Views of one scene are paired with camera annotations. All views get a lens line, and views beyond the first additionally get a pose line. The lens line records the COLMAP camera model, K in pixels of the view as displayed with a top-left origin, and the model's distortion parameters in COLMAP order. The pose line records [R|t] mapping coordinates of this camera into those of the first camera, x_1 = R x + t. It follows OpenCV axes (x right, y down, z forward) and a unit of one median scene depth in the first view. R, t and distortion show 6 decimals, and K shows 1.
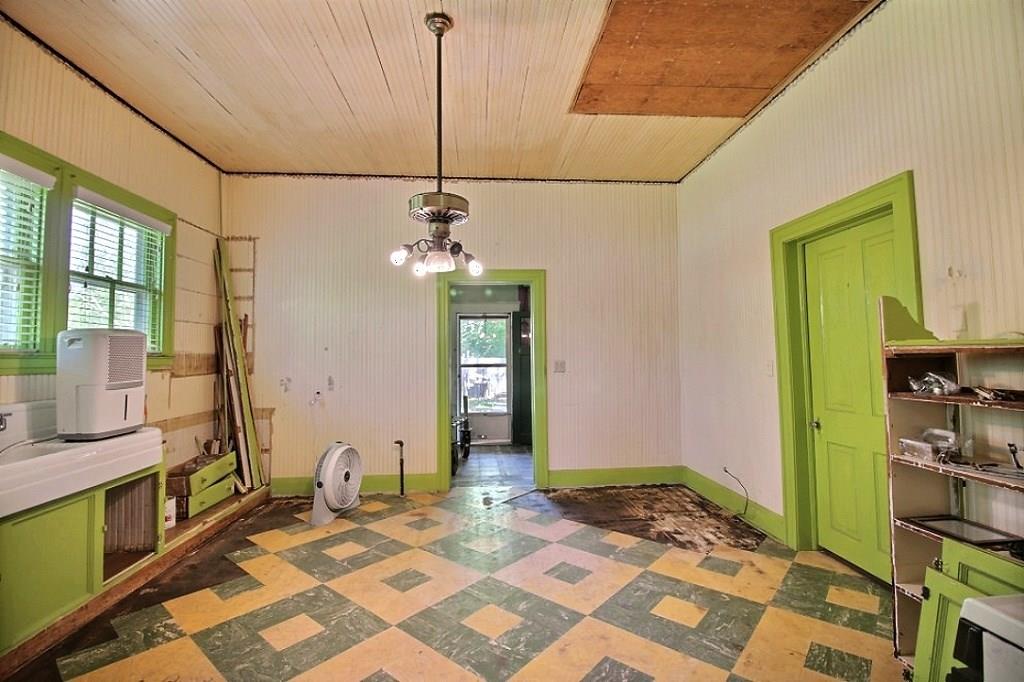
lens RADIAL K [[466.6, 0, 512.7], [0, 466.6, 335.2], [0, 0, 1]] dist [0.002324, 0.000331]
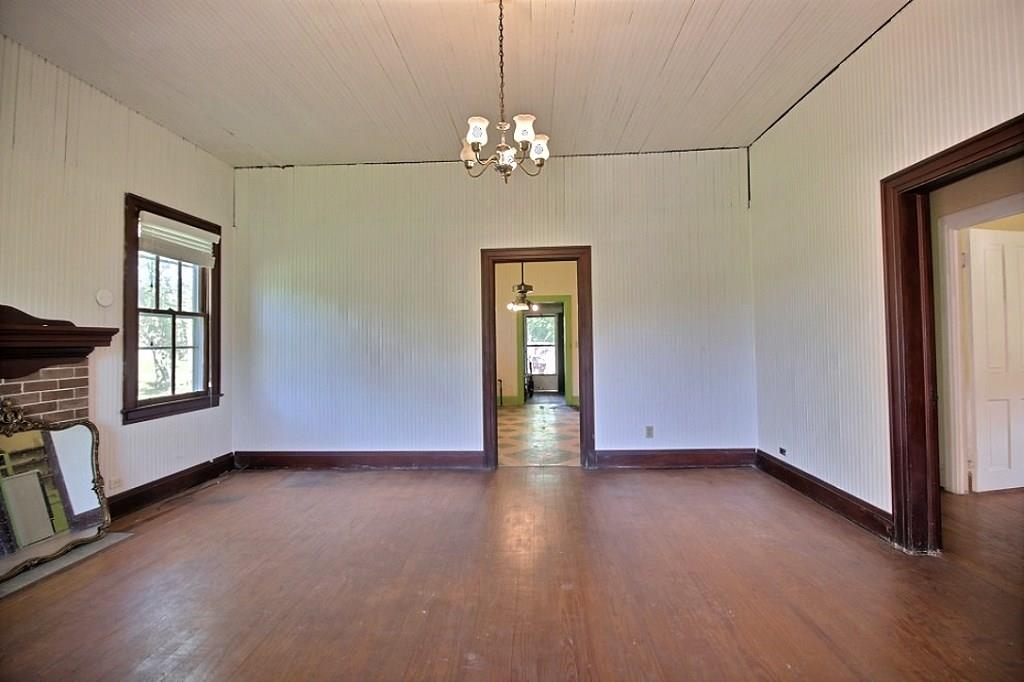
lens RADIAL K [[466.6, 0, 511.5], [0, 466.6, 337.5], [0, 0, 1]] dist [0.002324, 0.000331]
pose [[0.991006, -0.007993, -0.133581, 0.074276], [0.012642, 0.999342, 0.033995, -0.028598], [0.133222, -0.035378, 0.990455, -0.875093]]
